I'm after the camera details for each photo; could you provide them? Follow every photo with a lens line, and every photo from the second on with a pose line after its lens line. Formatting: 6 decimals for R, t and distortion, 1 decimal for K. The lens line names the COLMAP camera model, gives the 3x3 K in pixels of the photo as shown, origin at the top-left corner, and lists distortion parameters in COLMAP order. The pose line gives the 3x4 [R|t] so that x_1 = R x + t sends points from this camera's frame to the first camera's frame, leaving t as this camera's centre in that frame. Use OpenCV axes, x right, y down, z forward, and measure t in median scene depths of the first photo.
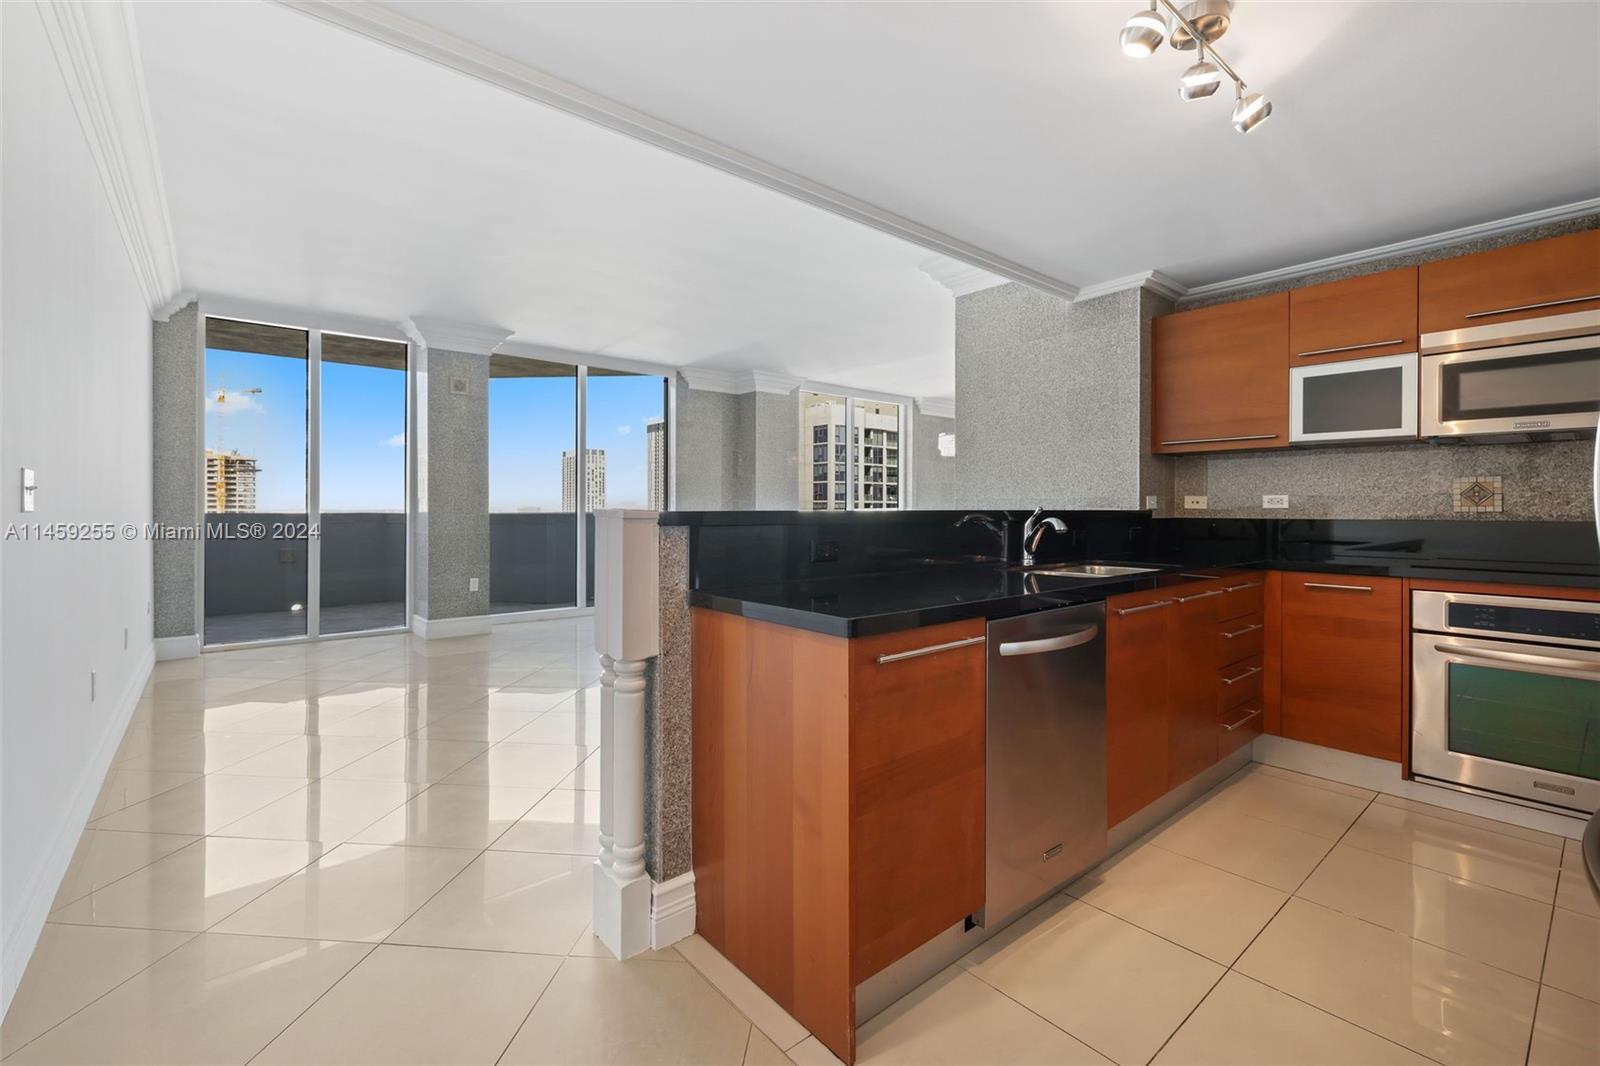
lens RADIAL K [[675.5, 0, 810.3], [0, 675.5, 510.3], [0, 0, 1]] dist [-0.002919, 0.000098]
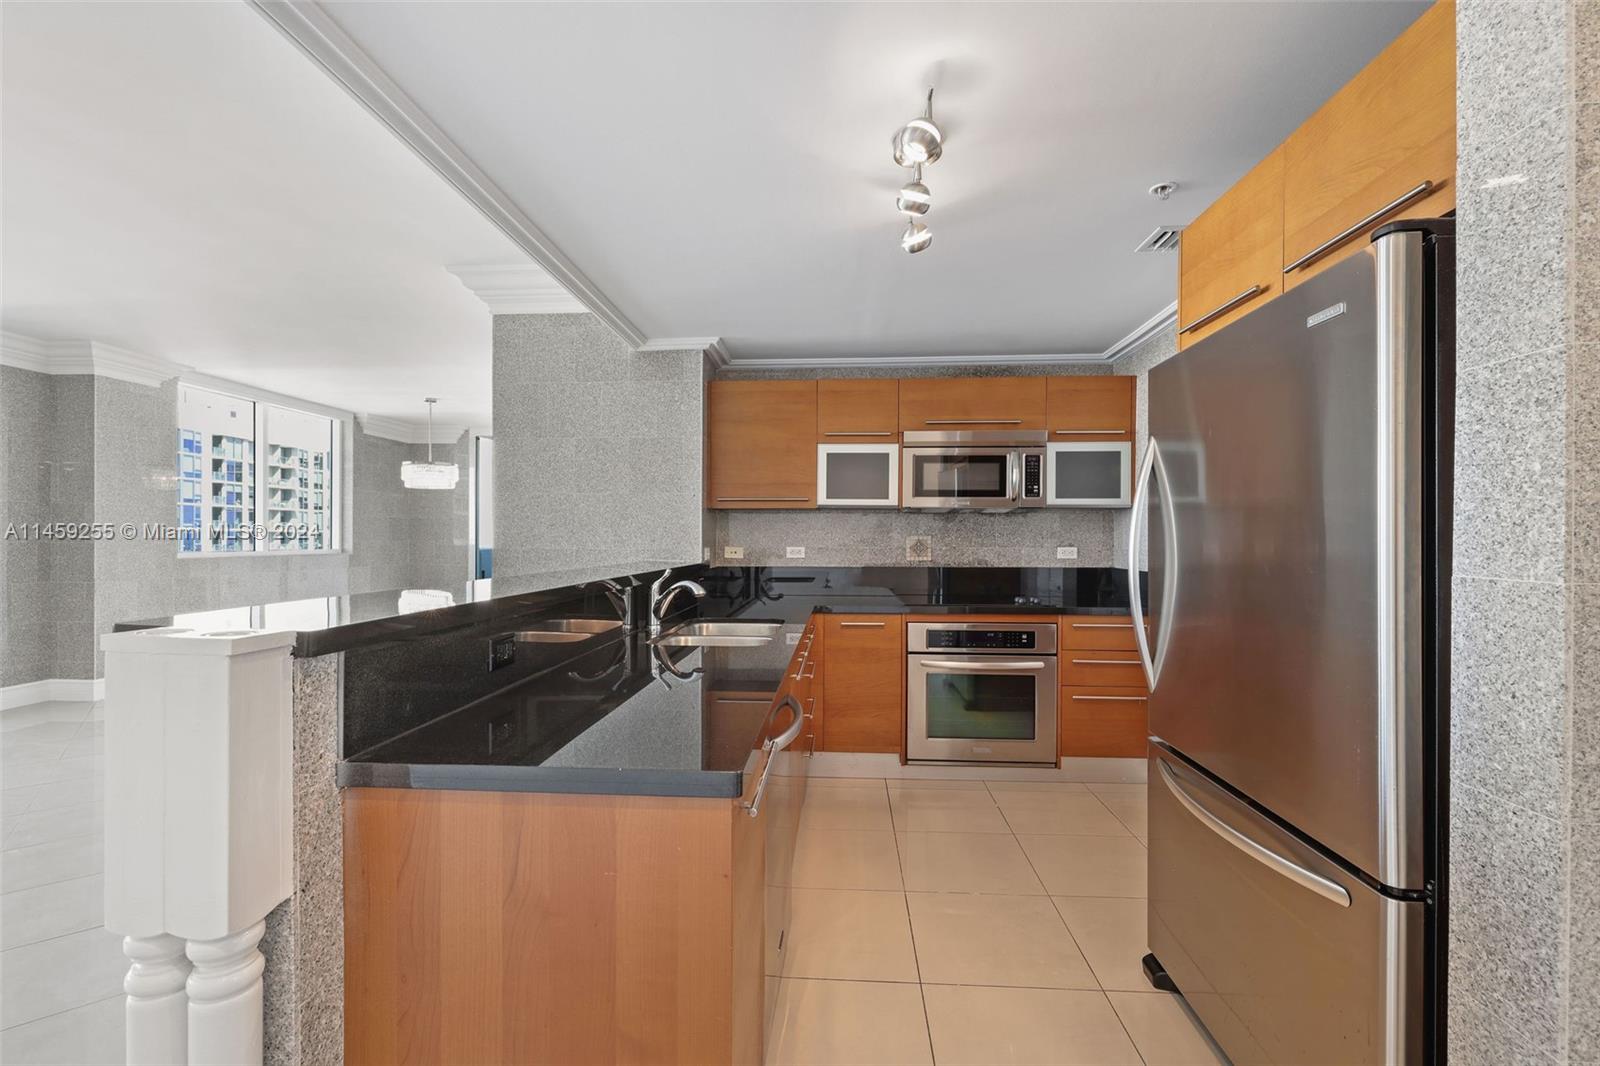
lens RADIAL K [[675.5, 0, 774.9], [0, 675.5, 539.5], [0, 0, 1]] dist [-0.002919, 0.000098]
pose [[0.708413, -0.003962, 0.705787, -0.159164], [0.003347, 0.999992, 0.002254, -0.034824], [-0.705790, 0.000765, 0.708421, 0.163643]]
